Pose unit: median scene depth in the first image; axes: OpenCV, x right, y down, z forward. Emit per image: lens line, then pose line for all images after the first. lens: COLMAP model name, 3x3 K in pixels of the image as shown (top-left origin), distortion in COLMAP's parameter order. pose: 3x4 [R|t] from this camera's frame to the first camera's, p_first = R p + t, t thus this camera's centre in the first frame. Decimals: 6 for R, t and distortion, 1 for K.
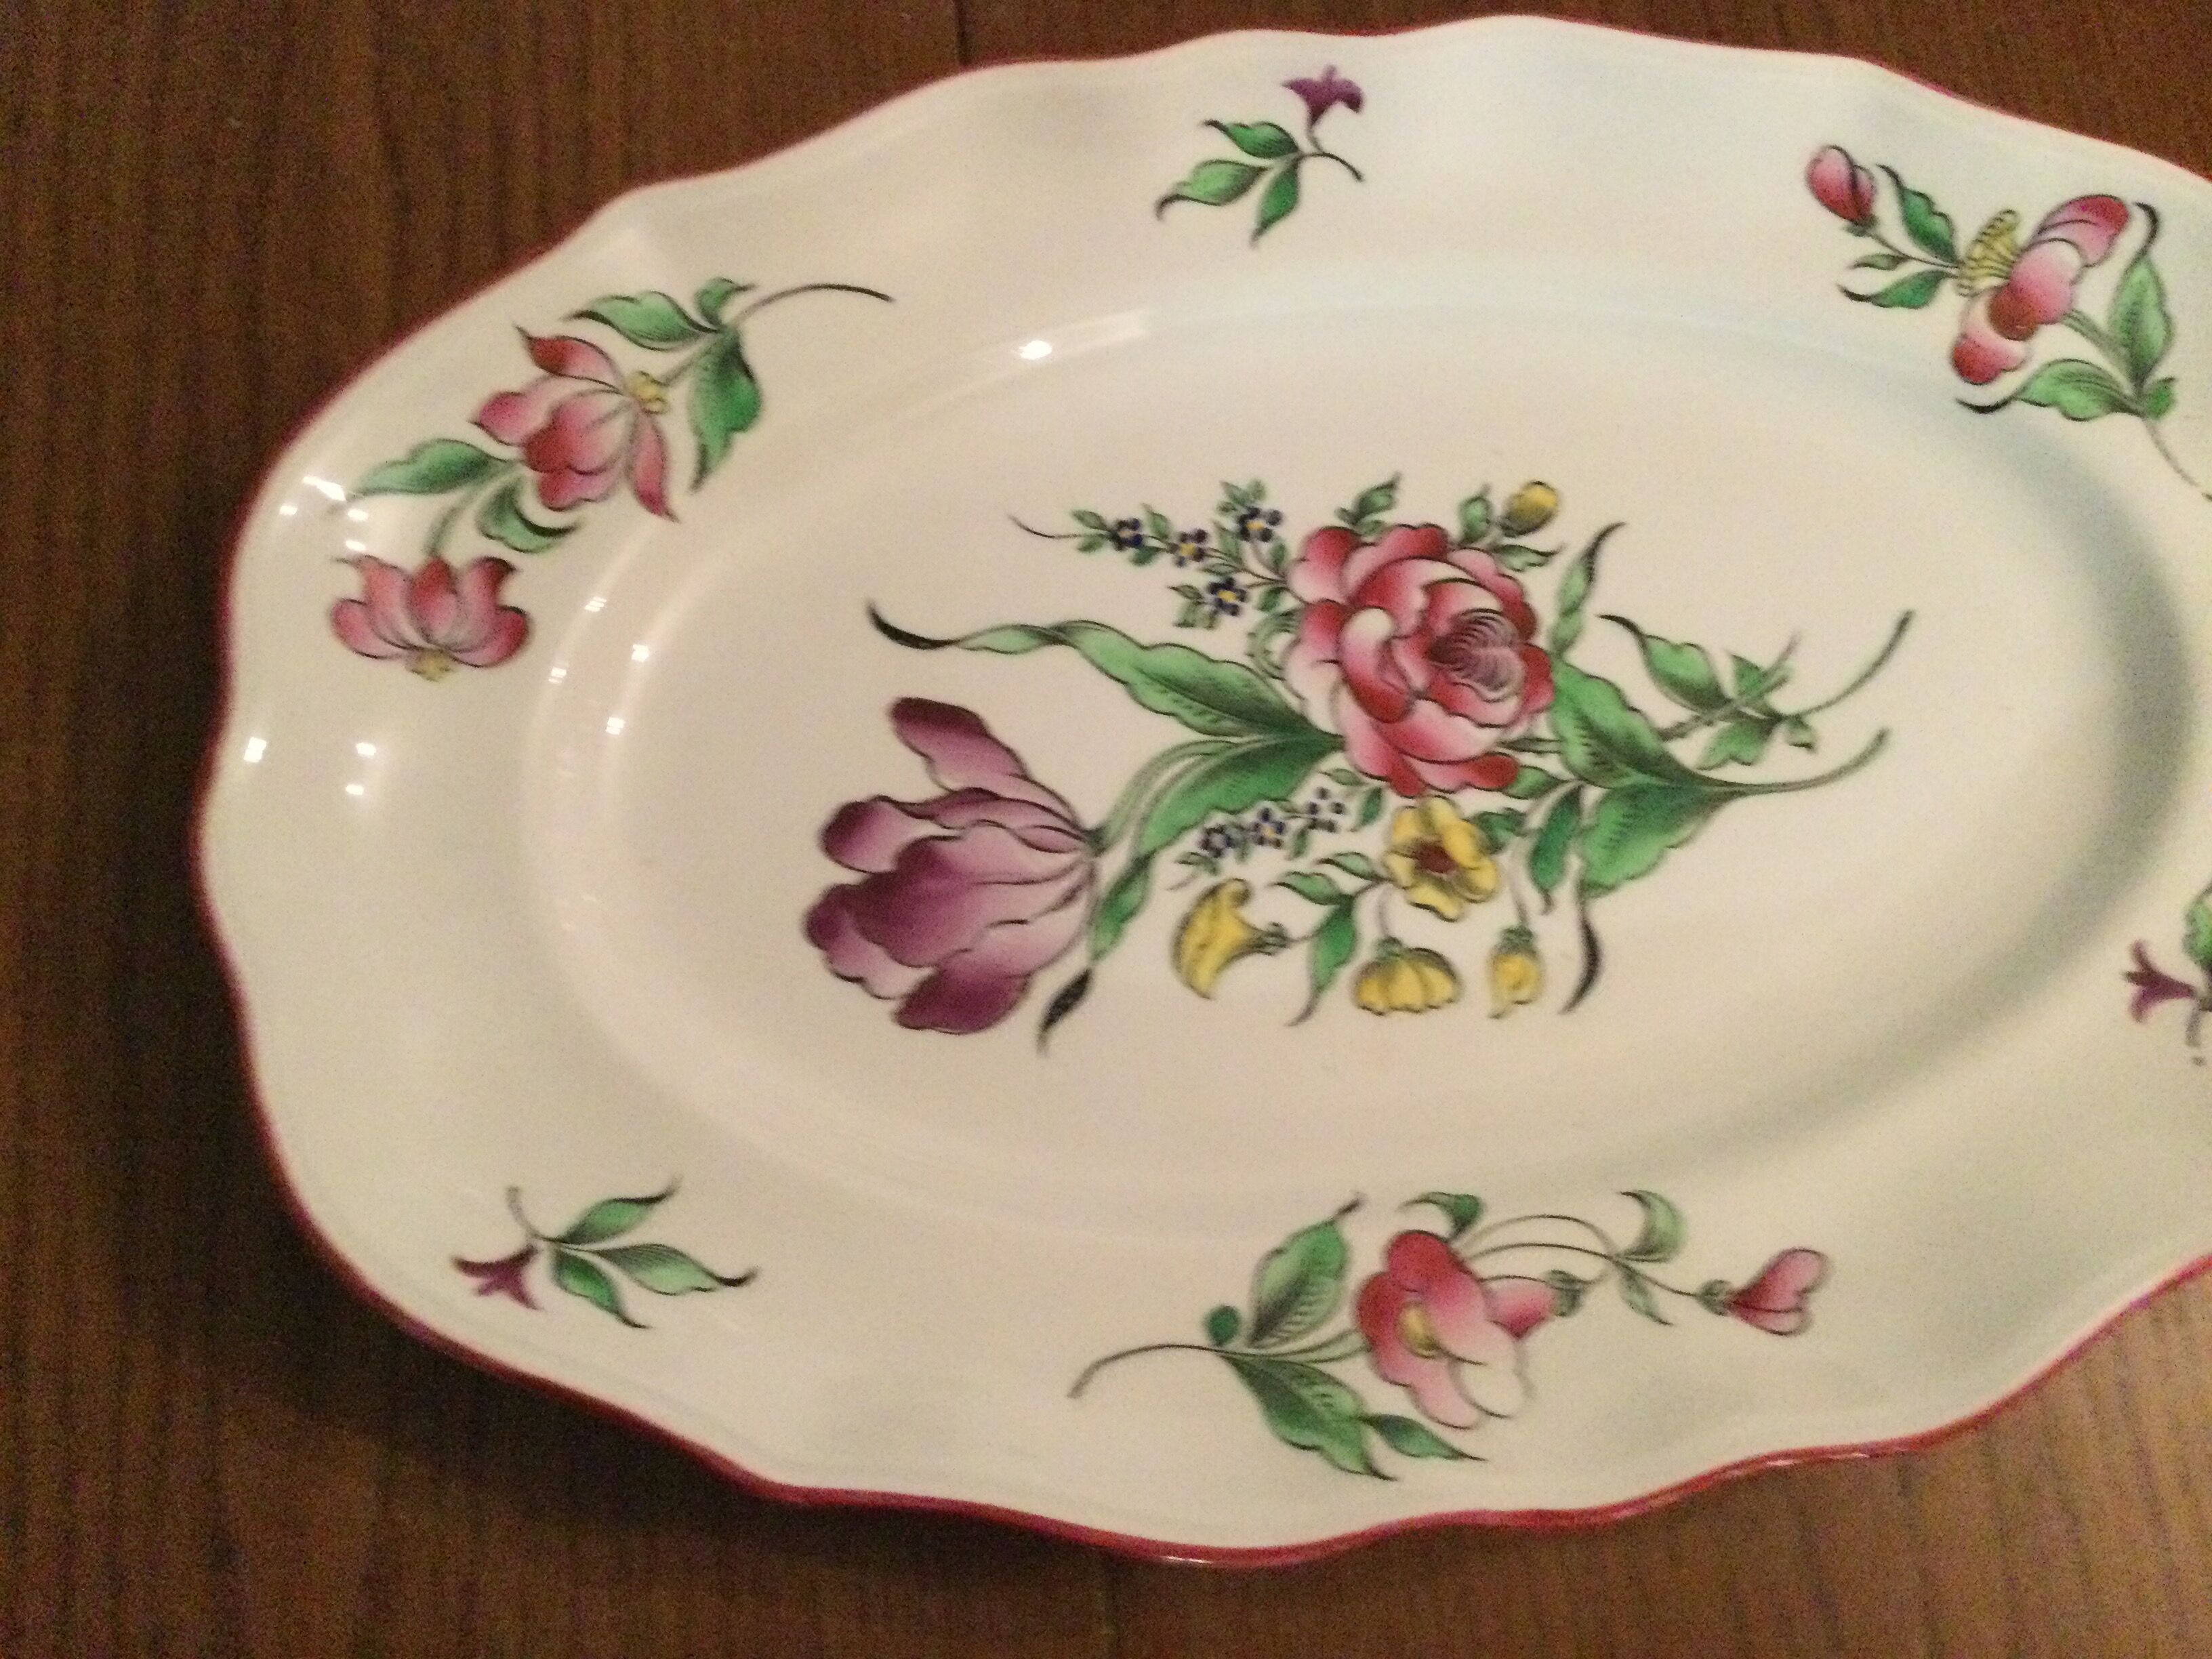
lens RADIAL K [[1987.9, 0, 1174.9], [0, 1987.9, 832.0], [0, 0, 1]] dist [0.093658, -0.179560]
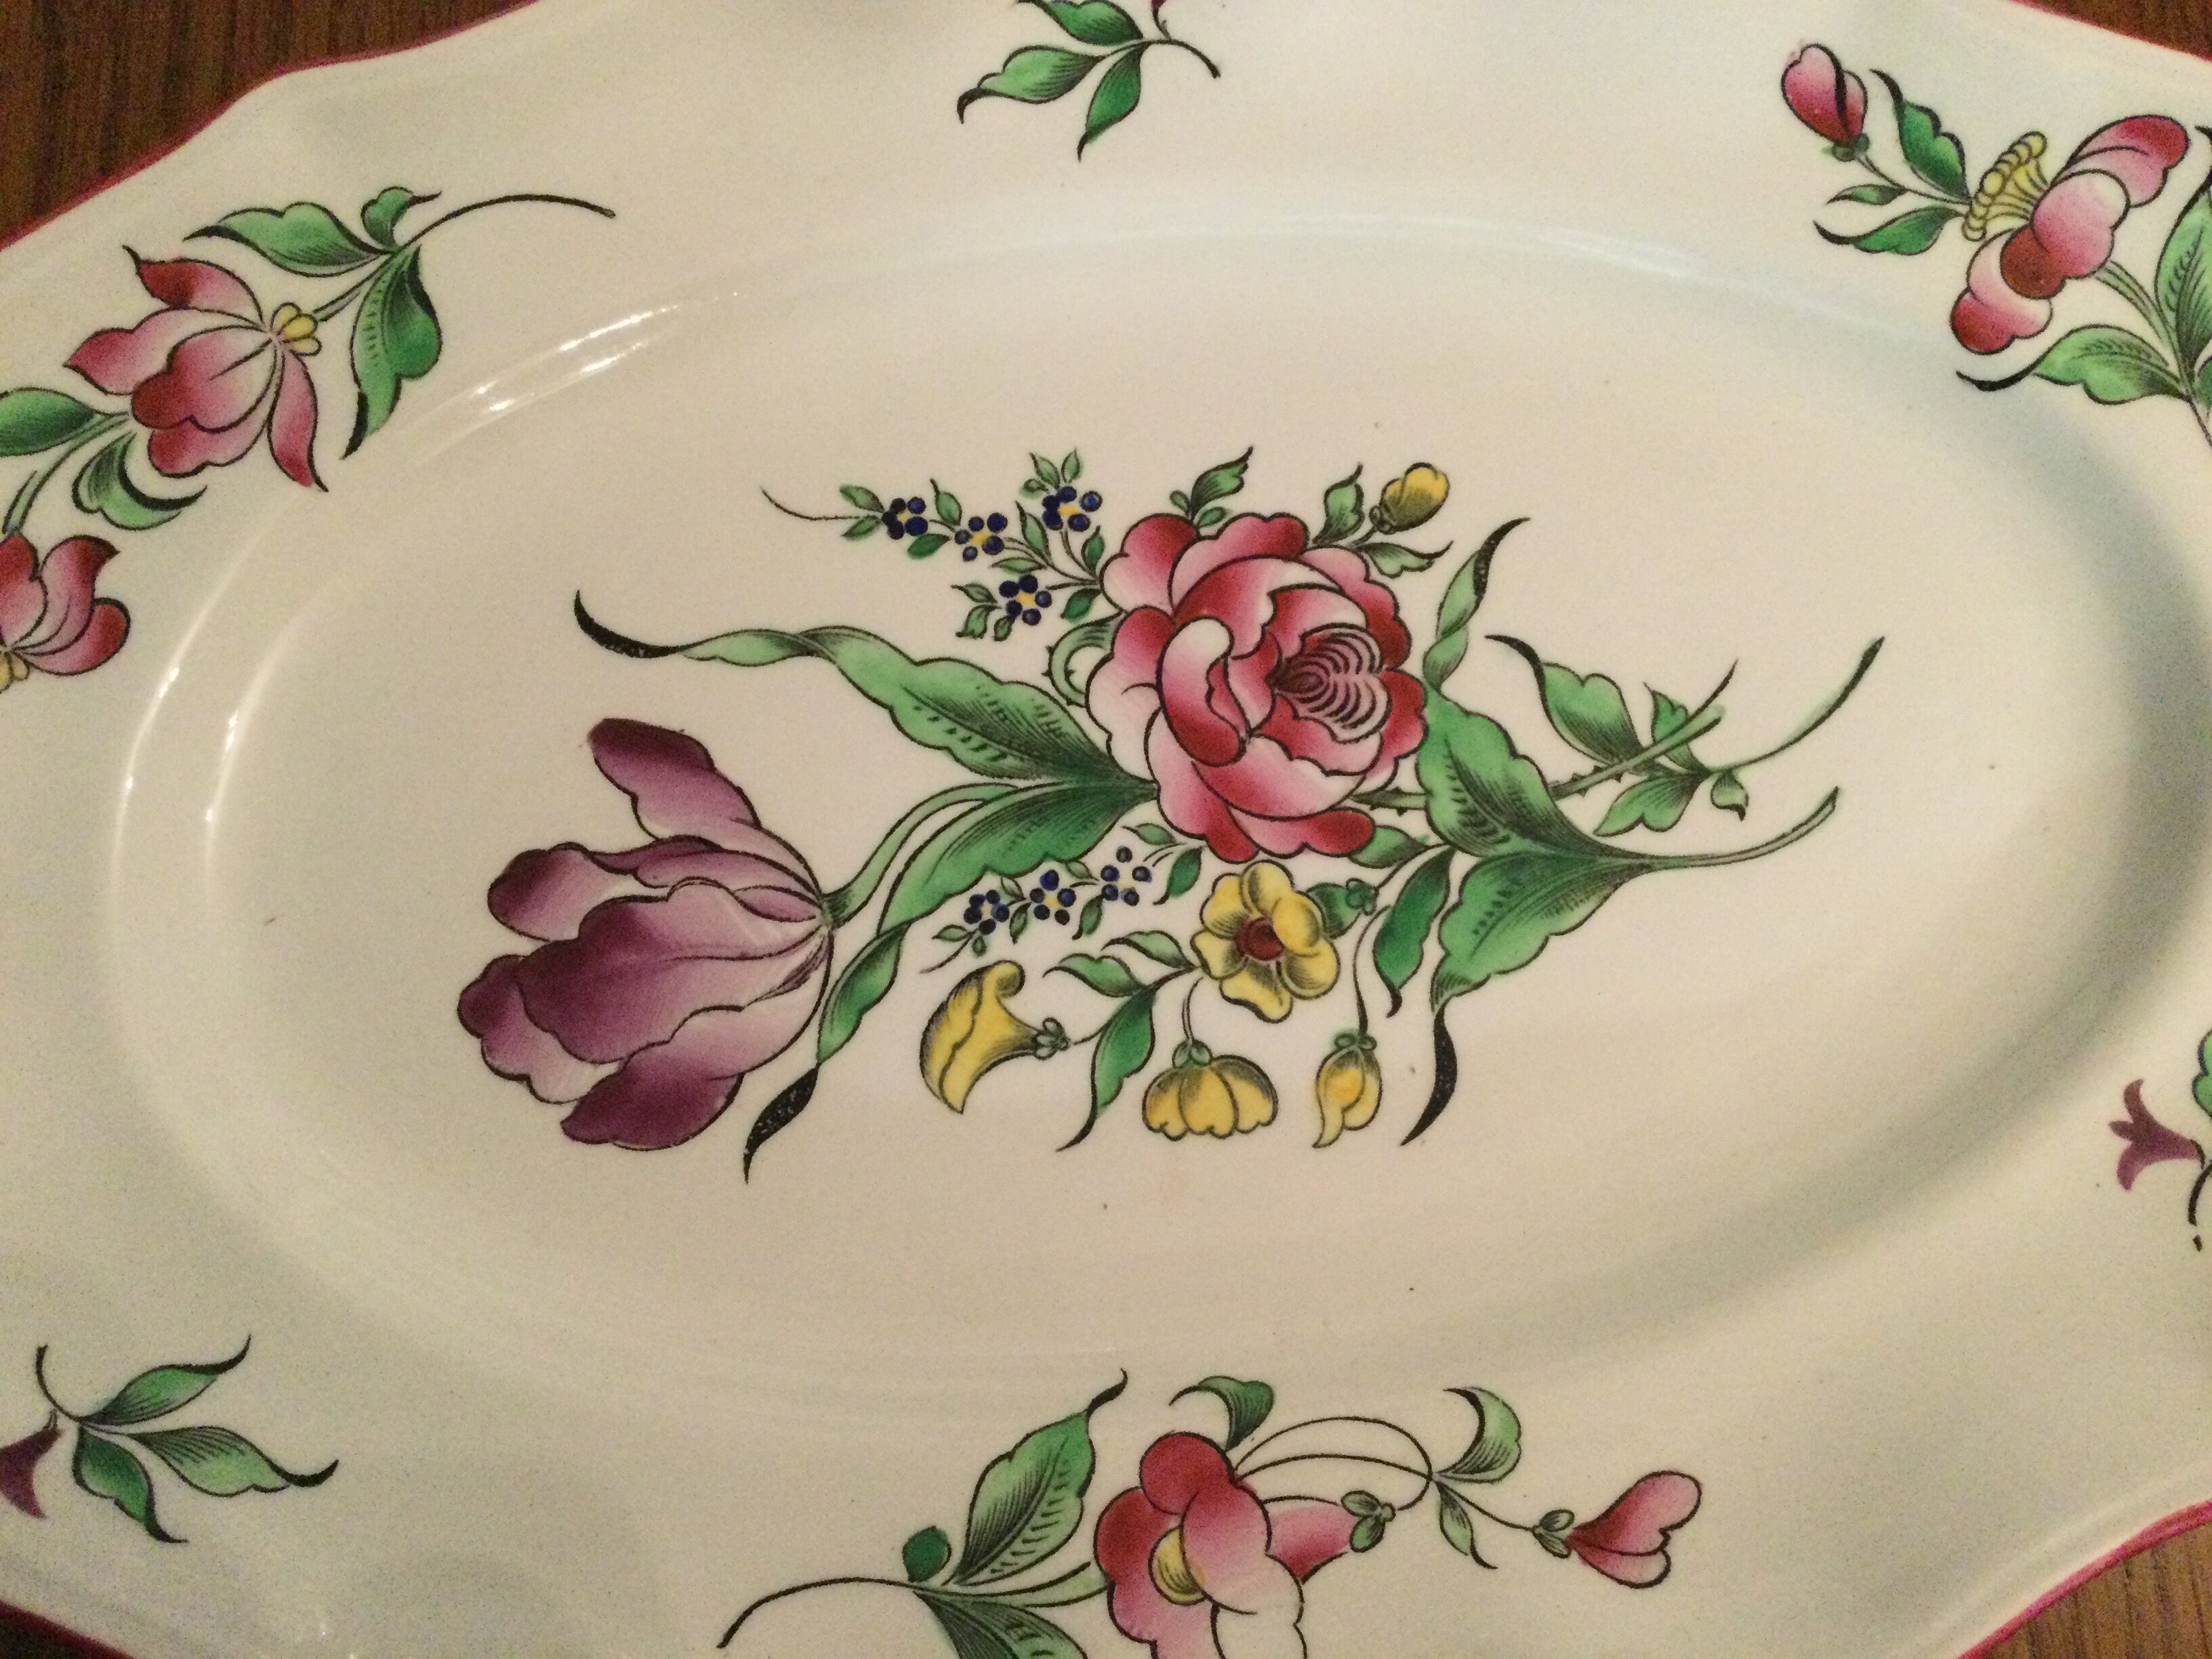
lens RADIAL K [[1987.9, 0, 1174.9], [0, 1987.9, 832.0], [0, 0, 1]] dist [0.093658, -0.179560]
pose [[0.998894, 0.033238, -0.033248, 0.123015], [-0.031131, 0.997590, 0.062013, -0.080026], [0.035229, -0.060910, 0.997521, 0.198958]]
